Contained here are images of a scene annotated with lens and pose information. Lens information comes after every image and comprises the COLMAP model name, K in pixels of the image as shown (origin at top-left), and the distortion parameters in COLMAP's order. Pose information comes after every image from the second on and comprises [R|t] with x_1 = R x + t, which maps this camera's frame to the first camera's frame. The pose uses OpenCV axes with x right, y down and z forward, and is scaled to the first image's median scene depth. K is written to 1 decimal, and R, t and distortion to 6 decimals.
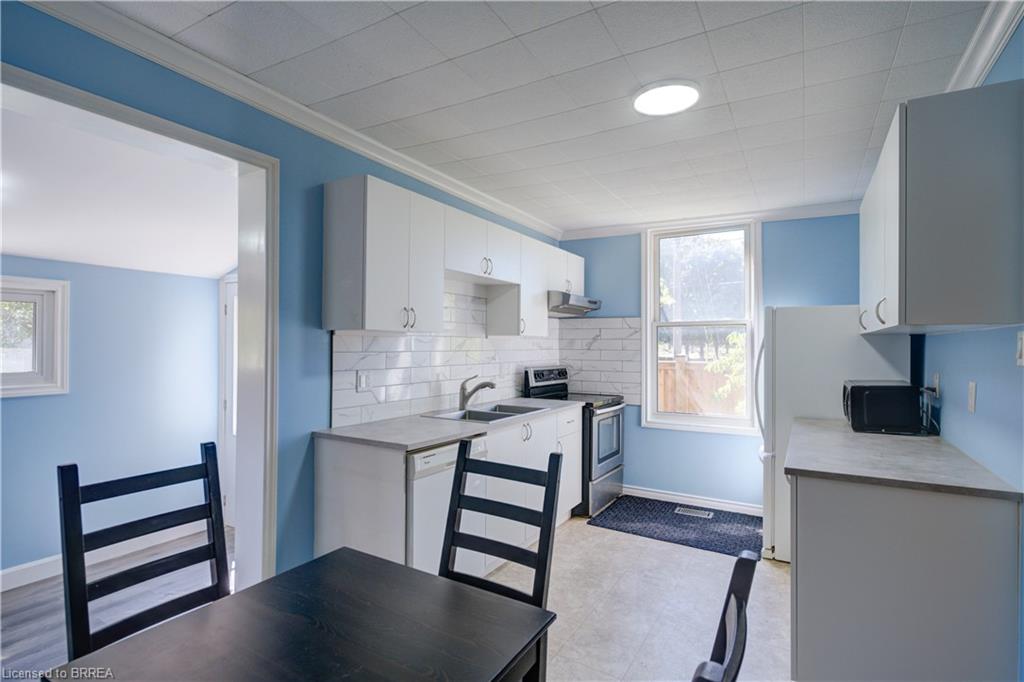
lens RADIAL K [[513.8, 0, 505.5], [0, 513.8, 347.6], [0, 0, 1]] dist [0.019245, 0.000479]
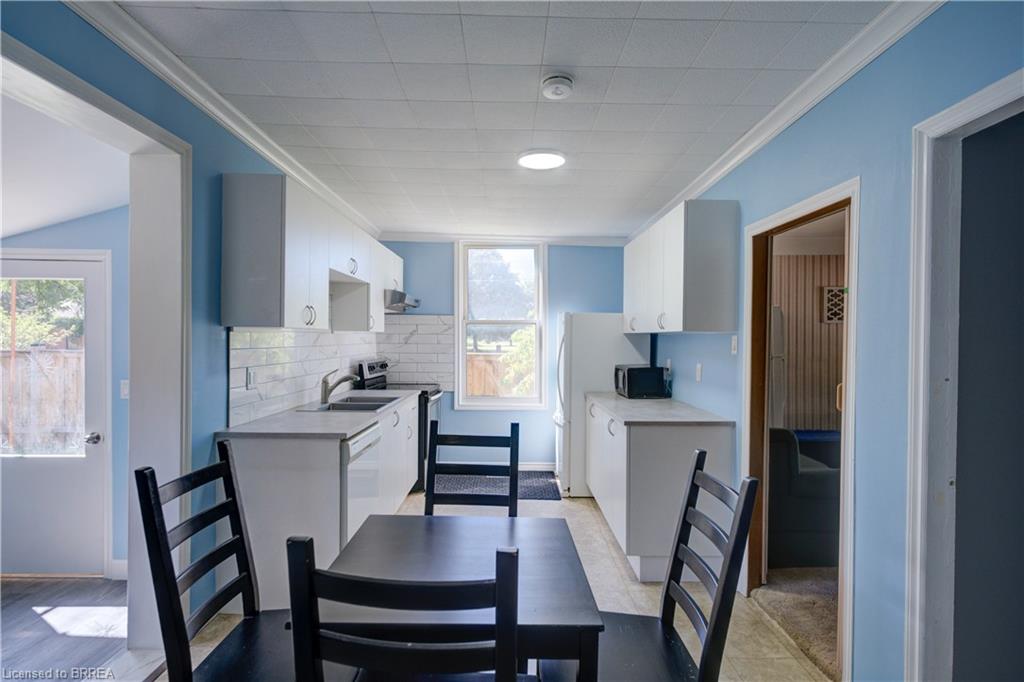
lens RADIAL K [[513.8, 0, 516.4], [0, 513.8, 350.0], [0, 0, 1]] dist [0.019245, 0.000479]
pose [[0.856574, -0.009817, 0.515931, -0.250682], [-0.001650, 0.999762, 0.021762, -0.007665], [-0.516022, -0.019492, 0.856354, -0.072478]]
